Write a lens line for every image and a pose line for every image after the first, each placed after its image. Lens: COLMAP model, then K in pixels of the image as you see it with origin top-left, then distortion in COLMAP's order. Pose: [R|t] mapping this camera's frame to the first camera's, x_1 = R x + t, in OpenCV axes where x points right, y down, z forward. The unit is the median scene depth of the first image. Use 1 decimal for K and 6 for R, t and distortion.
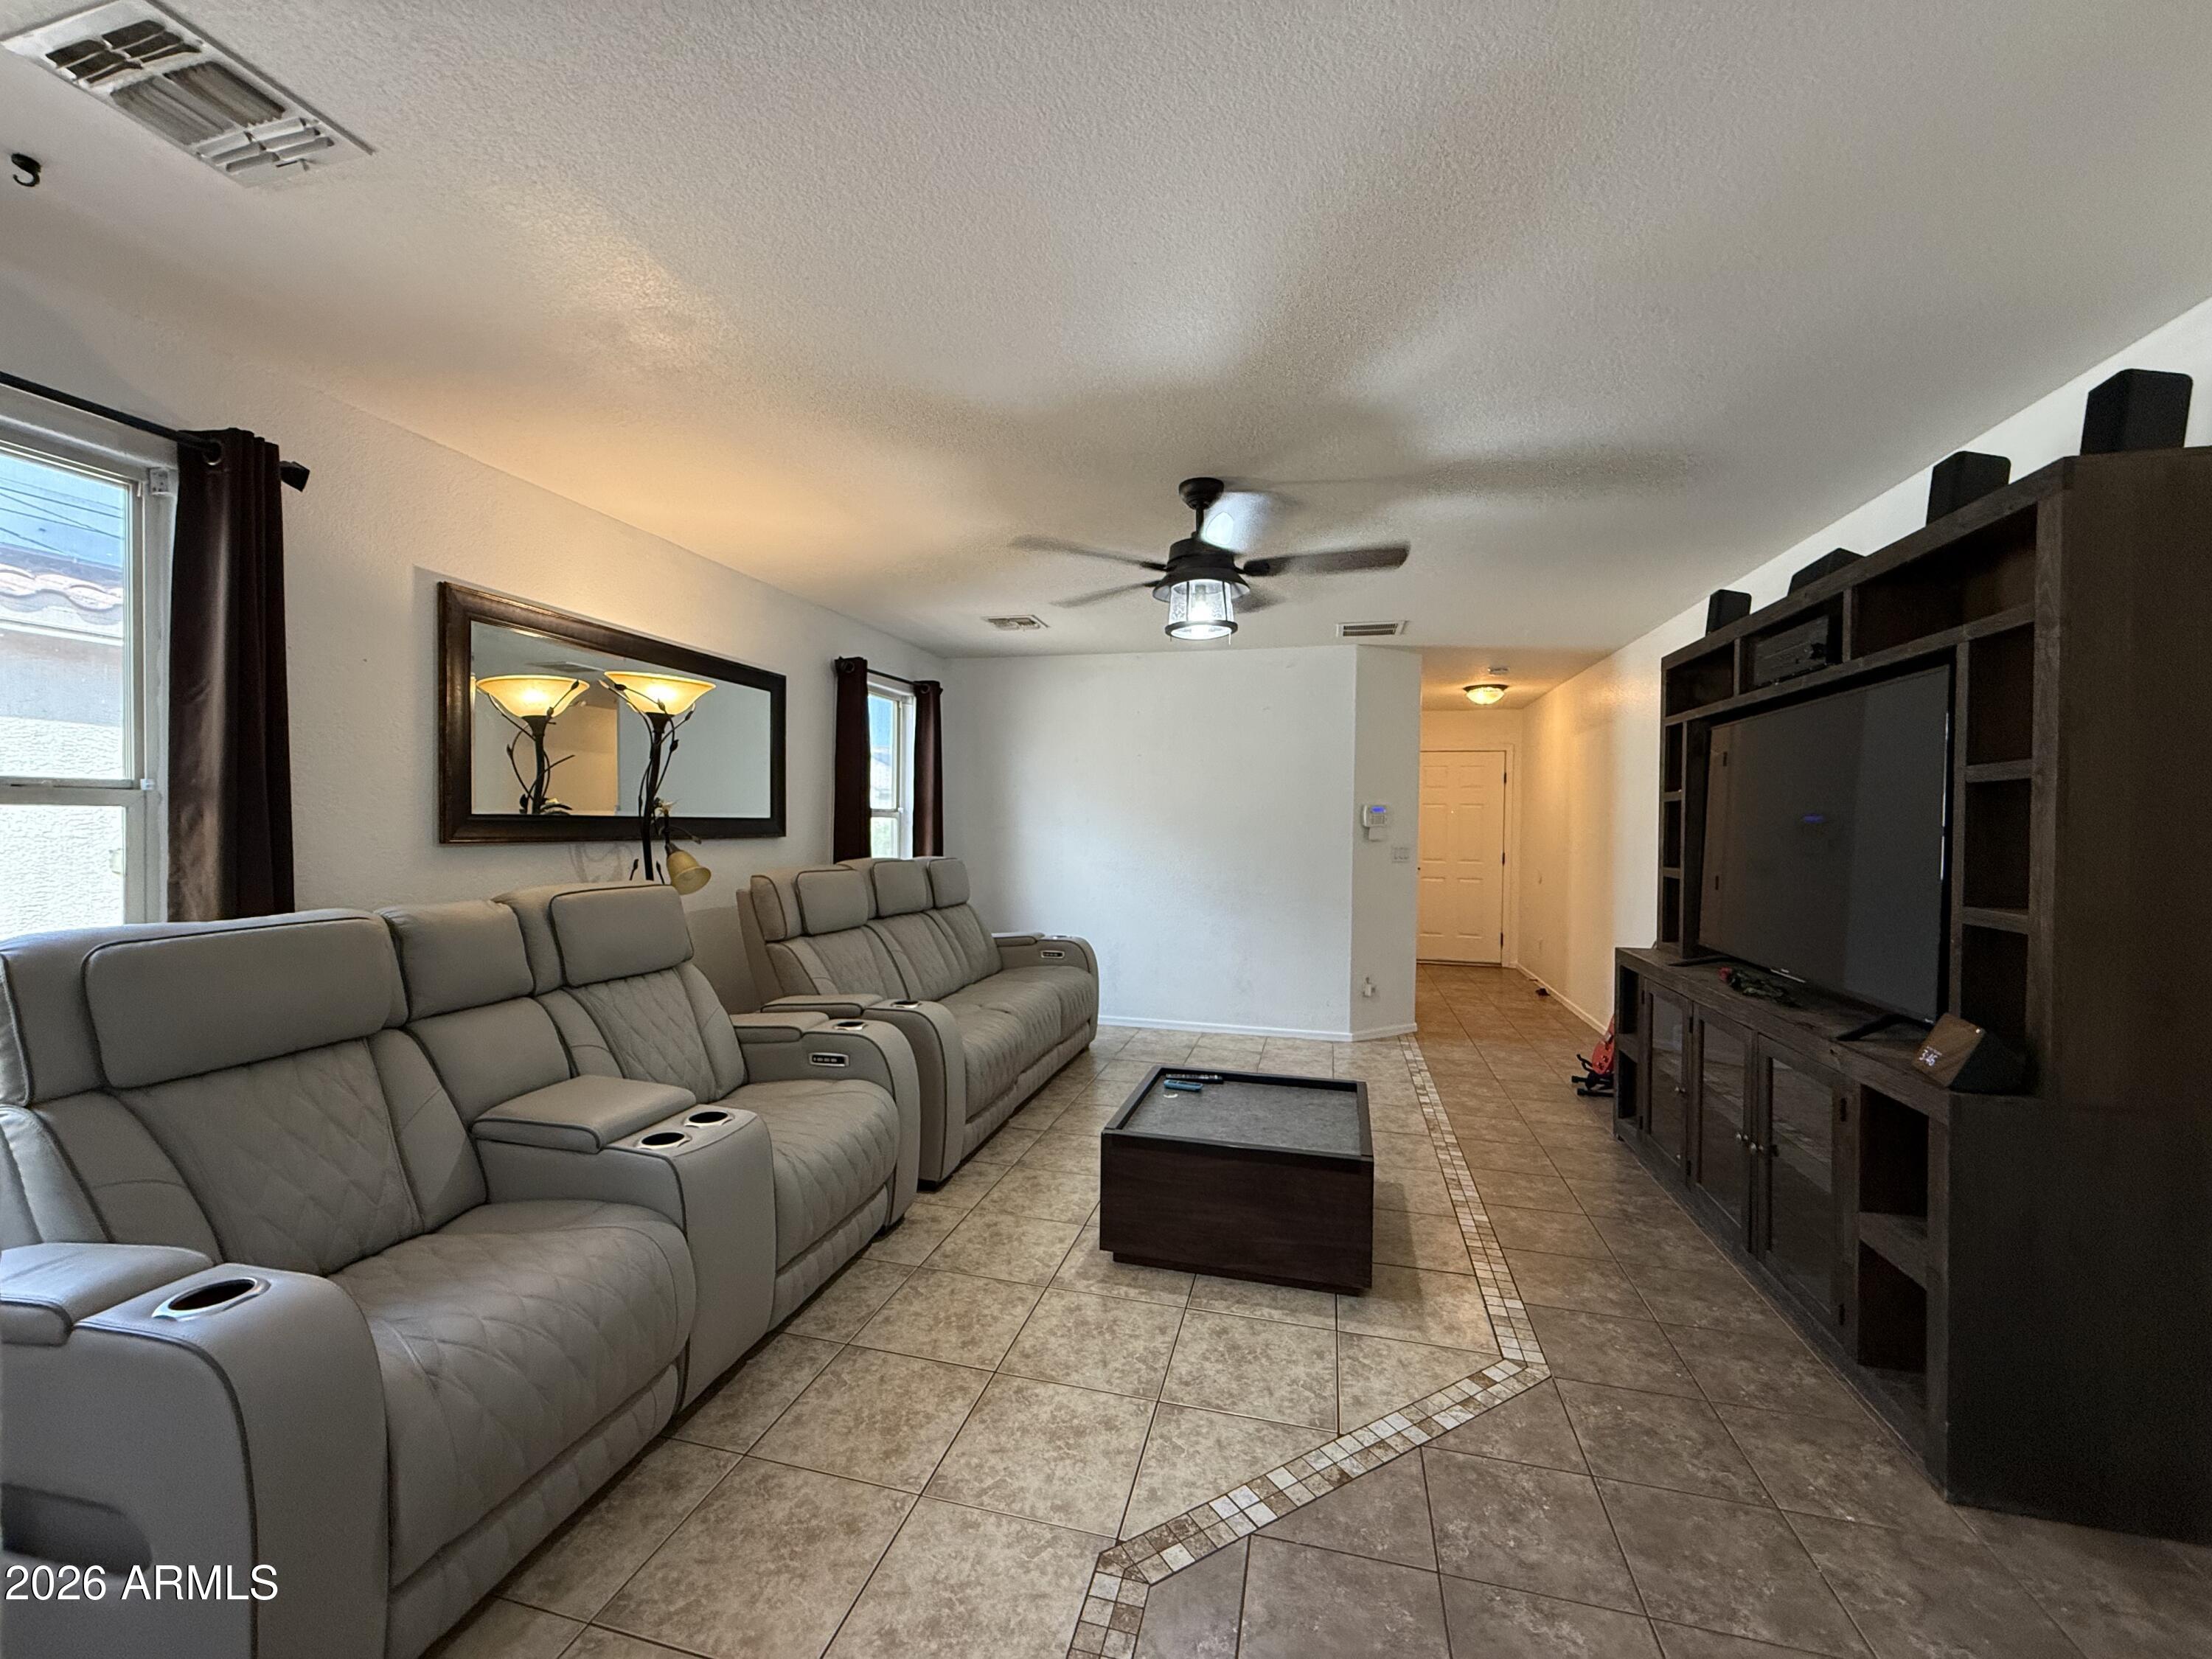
lens RADIAL K [[889.8, 0, 1099.8], [0, 889.8, 826.2], [0, 0, 1]] dist [-0.008852, -0.000247]
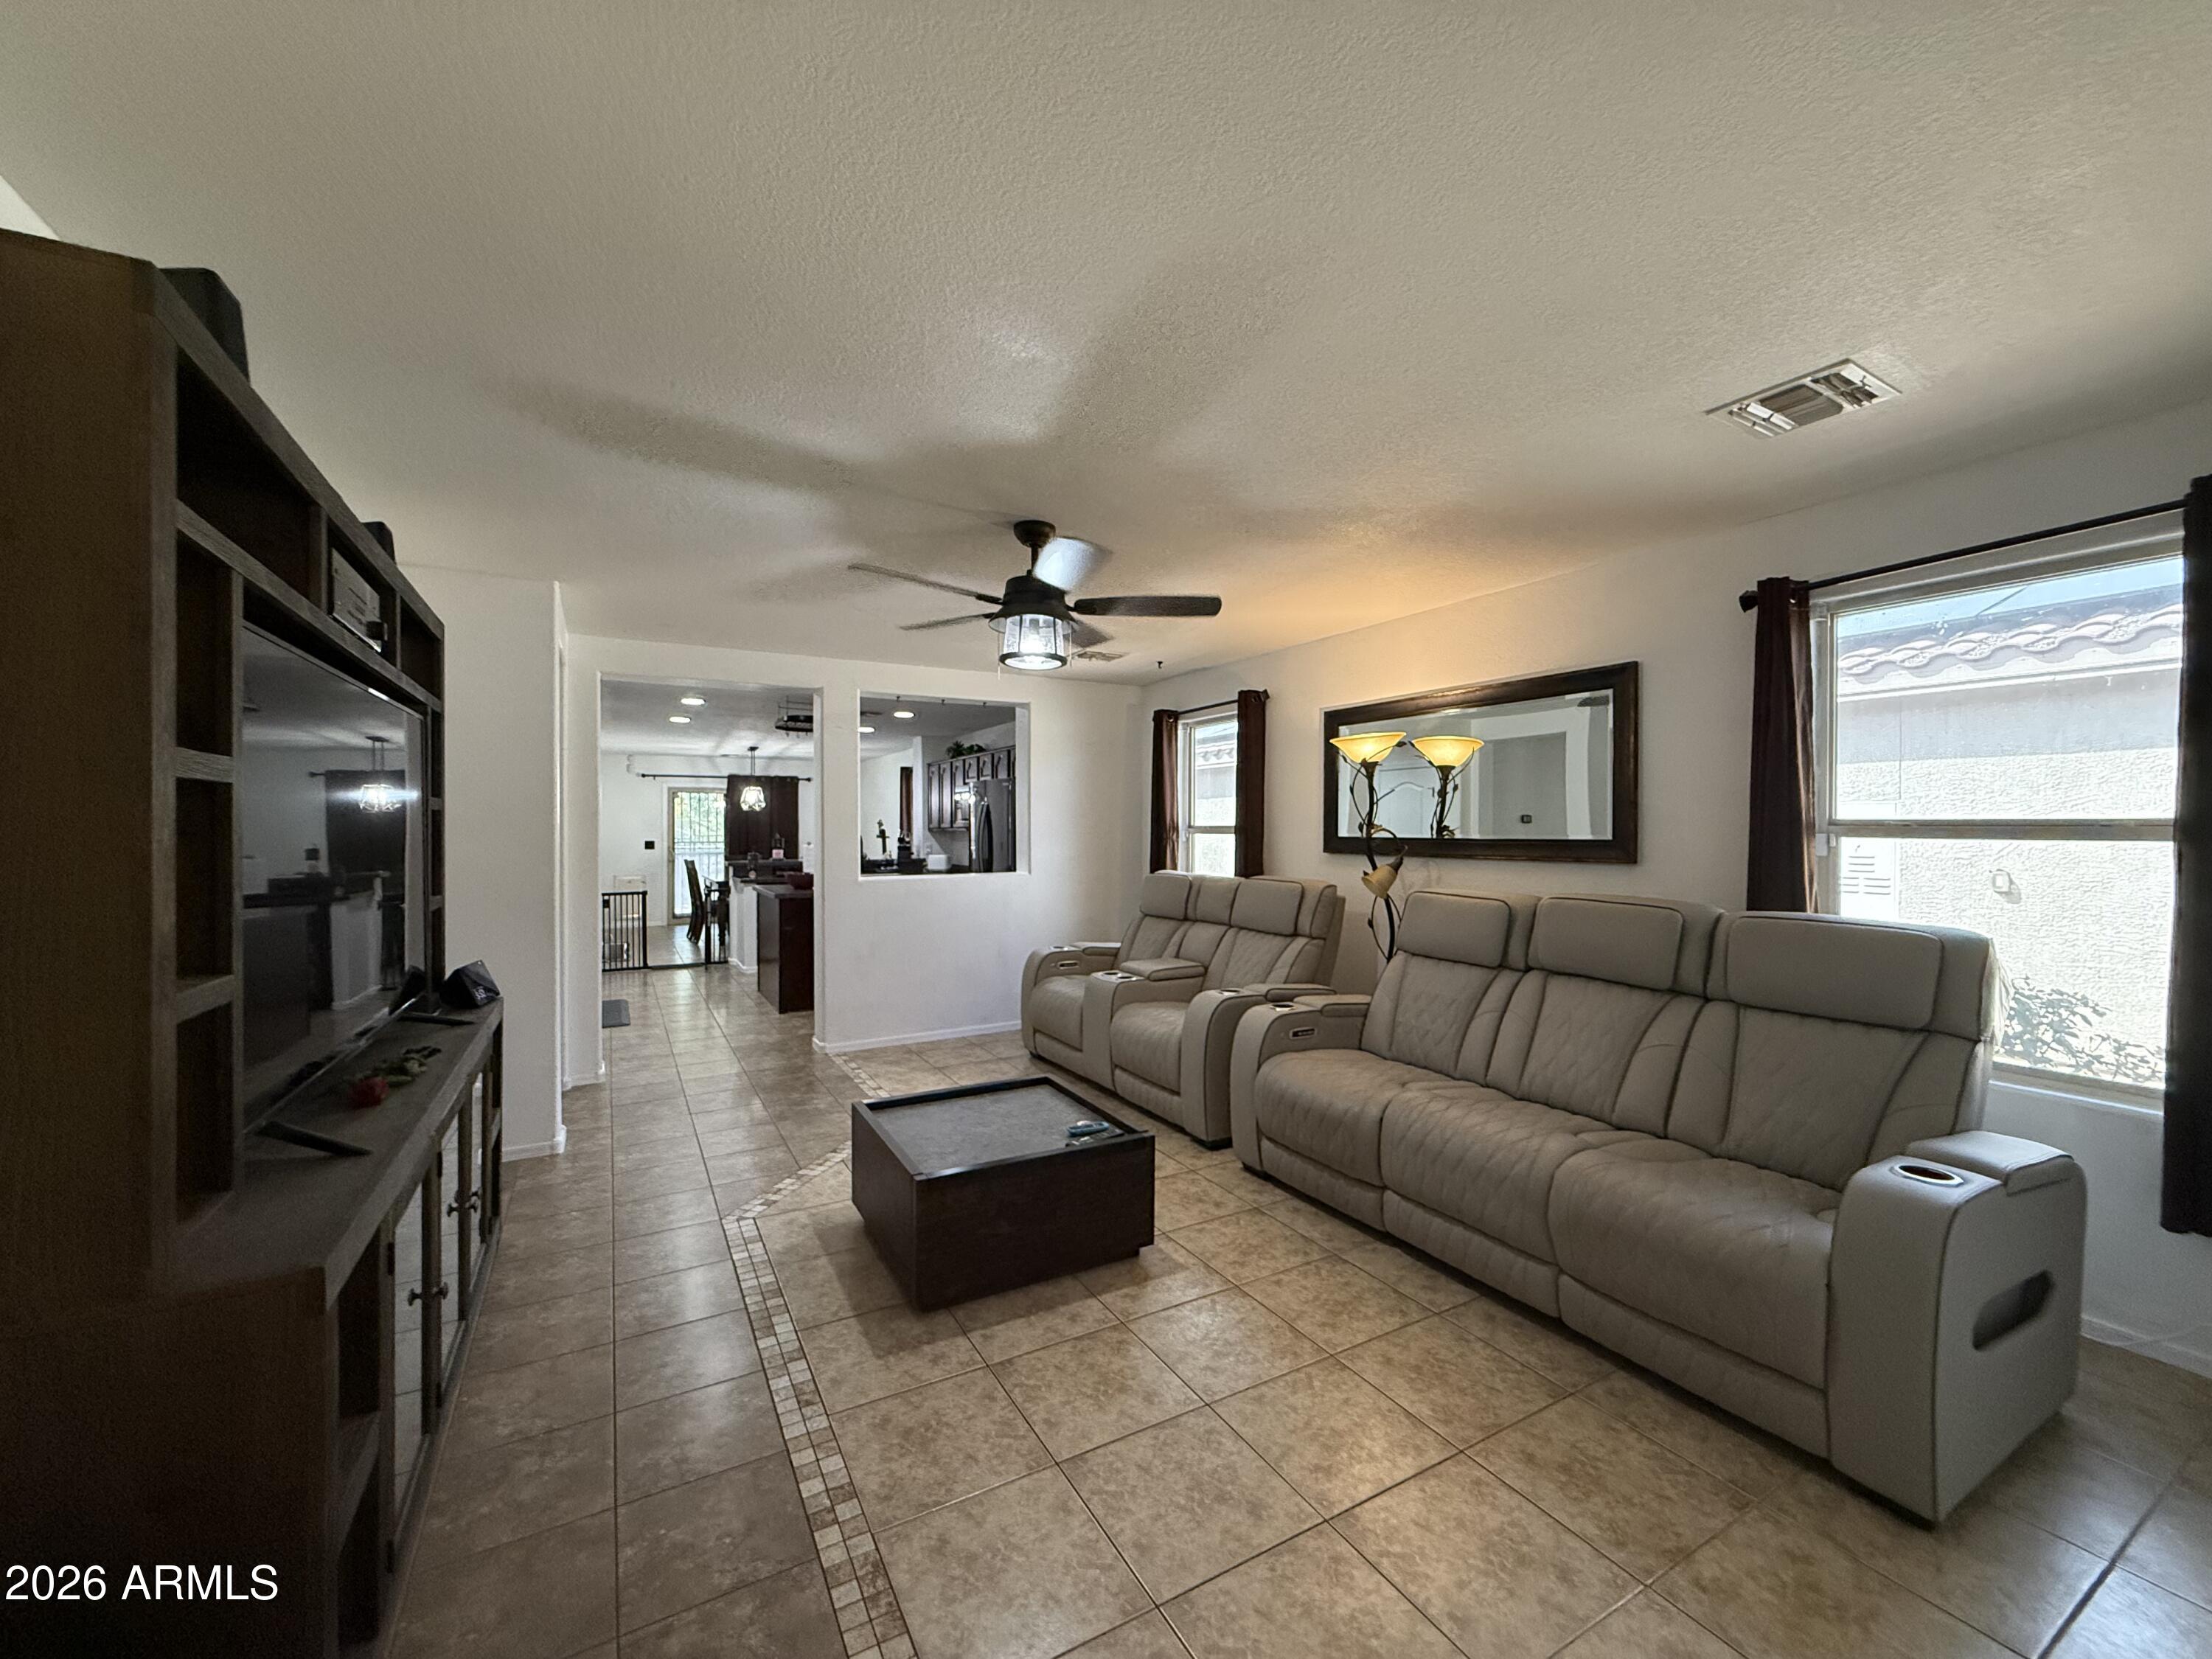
lens RADIAL K [[889.8, 0, 1099.8], [0, 889.8, 826.2], [0, 0, 1]] dist [-0.008852, -0.000247]
pose [[-0.728598, -0.013554, -0.684808, 0.769851], [-0.010030, 0.999908, -0.009120, -0.012641], [0.684868, 0.000224, -0.728667, 1.799670]]
